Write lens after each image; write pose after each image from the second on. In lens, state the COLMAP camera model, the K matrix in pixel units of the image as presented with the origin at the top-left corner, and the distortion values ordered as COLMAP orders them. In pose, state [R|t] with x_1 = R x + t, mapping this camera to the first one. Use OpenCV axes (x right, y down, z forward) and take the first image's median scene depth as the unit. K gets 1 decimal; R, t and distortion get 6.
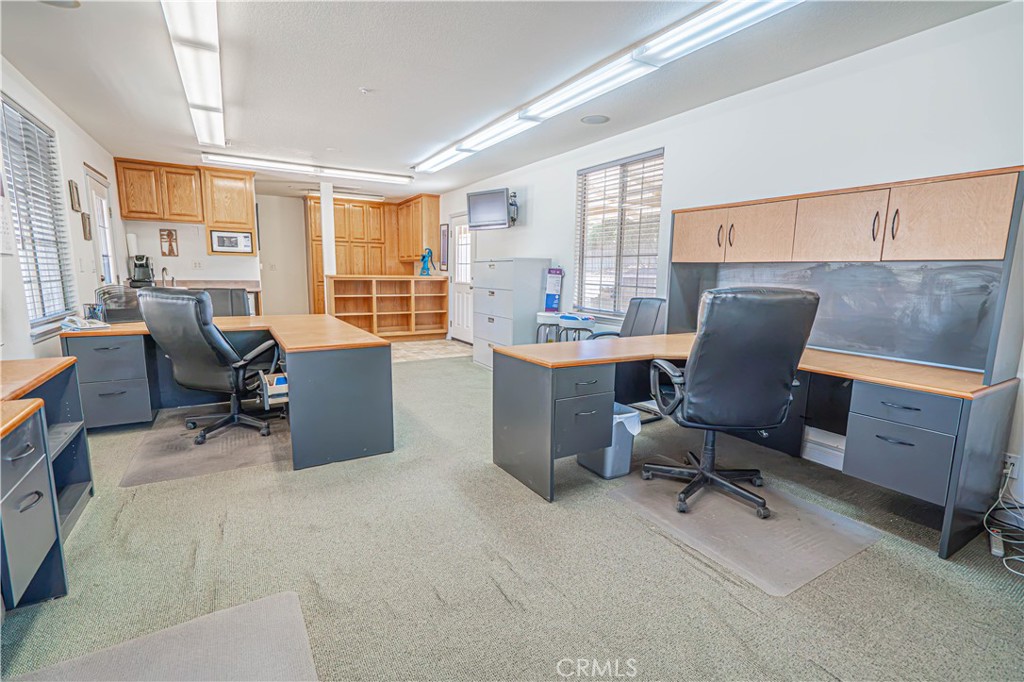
lens RADIAL K [[461.0, 0, 510.1], [0, 461.0, 342.8], [0, 0, 1]] dist [-0.008709, 0.001988]
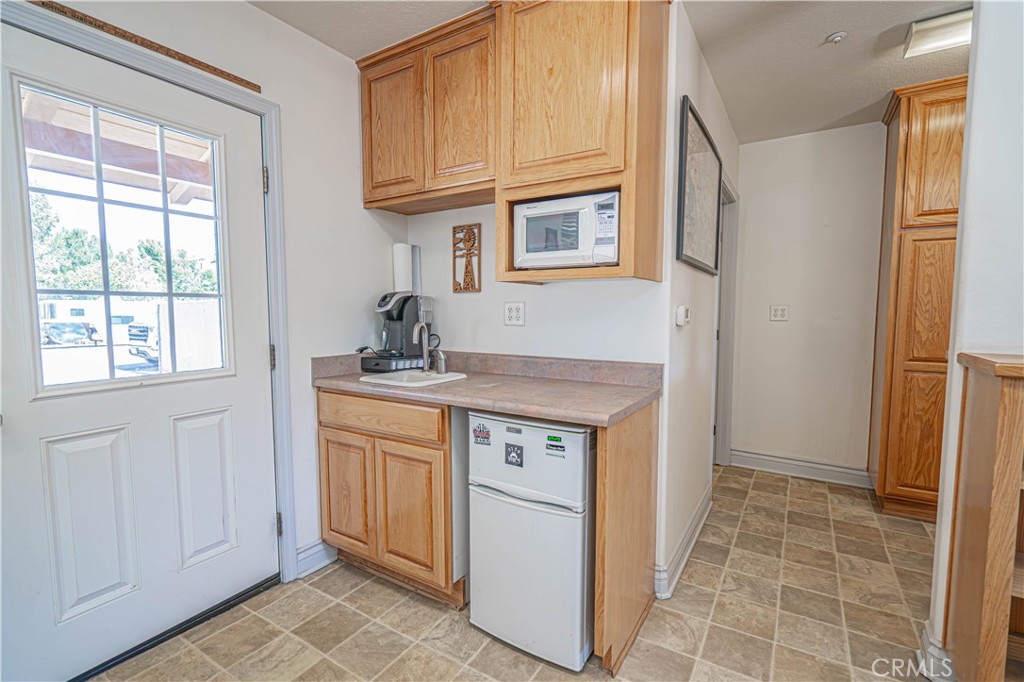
lens RADIAL K [[461.0, 0, 510.3], [0, 461.0, 349.6], [0, 0, 1]] dist [-0.008709, 0.001988]
pose [[0.451049, 0.060114, -0.890472, -0.366446], [-0.131721, 0.991287, 0.000199, -0.144998], [0.882725, 0.117204, 0.455038, 0.863077]]
